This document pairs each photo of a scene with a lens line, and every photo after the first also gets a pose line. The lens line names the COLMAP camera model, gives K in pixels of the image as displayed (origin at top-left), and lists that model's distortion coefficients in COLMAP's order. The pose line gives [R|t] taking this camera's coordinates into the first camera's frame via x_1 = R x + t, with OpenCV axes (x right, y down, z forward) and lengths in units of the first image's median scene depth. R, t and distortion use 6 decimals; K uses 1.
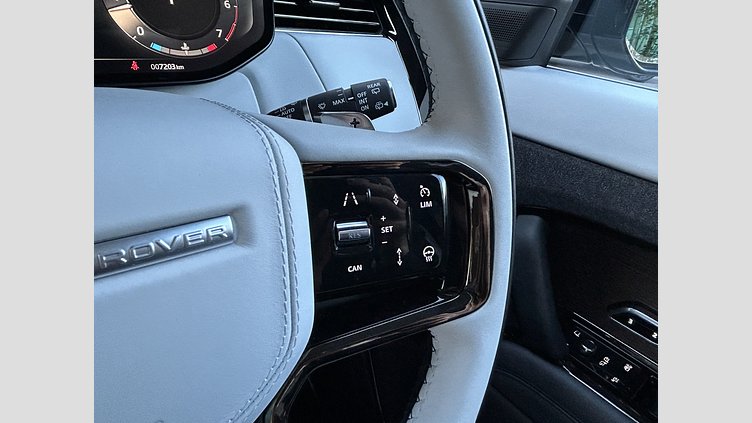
lens RADIAL K [[420.0, 0, 363.0], [0, 420.0, 195.5], [0, 0, 1]] dist [-0.001821, -0.000478]
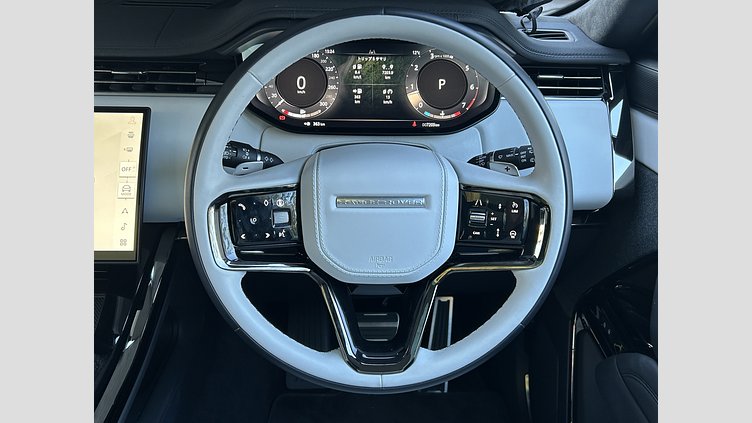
lens RADIAL K [[643.5, 0, 376.0], [0, 643.5, 211.5], [0, 0, 1]] dist [0.091204, -0.001722]
pose [[0.828926, 0.152221, -0.538248, 1.168376], [-0.180009, 0.983665, 0.000967, 0.128303], [0.529603, 0.096087, 0.842786, -1.872959]]
